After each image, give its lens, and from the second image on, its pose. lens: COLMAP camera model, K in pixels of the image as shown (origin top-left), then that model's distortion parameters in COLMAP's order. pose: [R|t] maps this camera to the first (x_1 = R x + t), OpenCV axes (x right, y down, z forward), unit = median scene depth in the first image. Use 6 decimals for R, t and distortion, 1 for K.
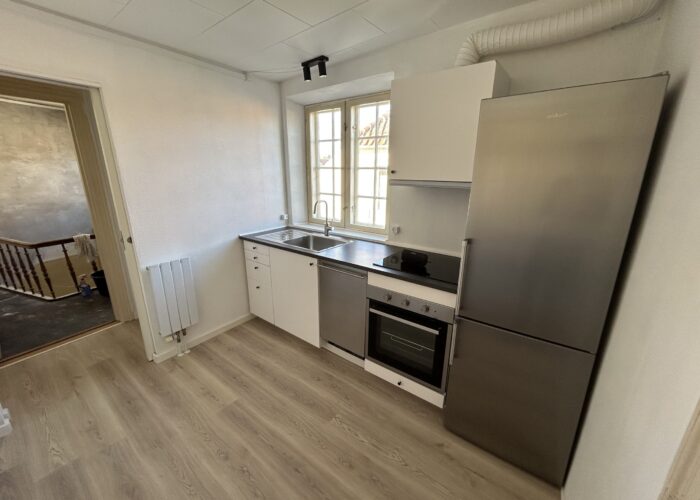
lens RADIAL K [[286.8, 0, 344.0], [0, 286.8, 251.3], [0, 0, 1]] dist [-0.013091, -0.000210]
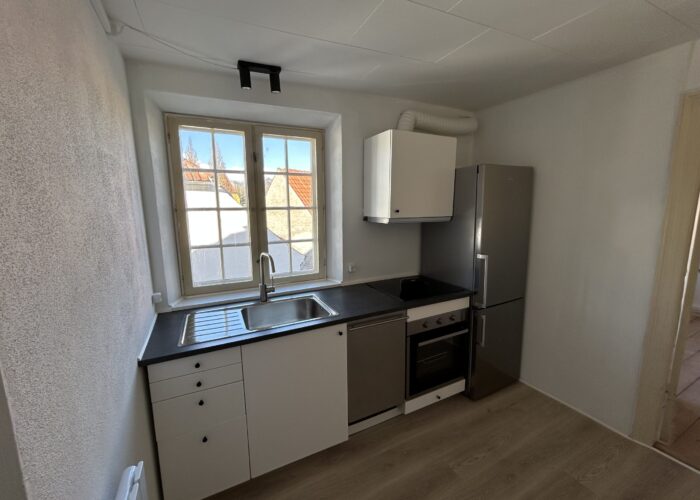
lens RADIAL K [[286.8, 0, 344.9], [0, 286.8, 250.8], [0, 0, 1]] dist [-0.013091, -0.000210]
pose [[0.432316, -0.148935, 0.889337, -0.738013], [0.263523, 0.964077, 0.033350, -0.184276], [-0.862356, 0.219942, 0.456034, 0.595232]]
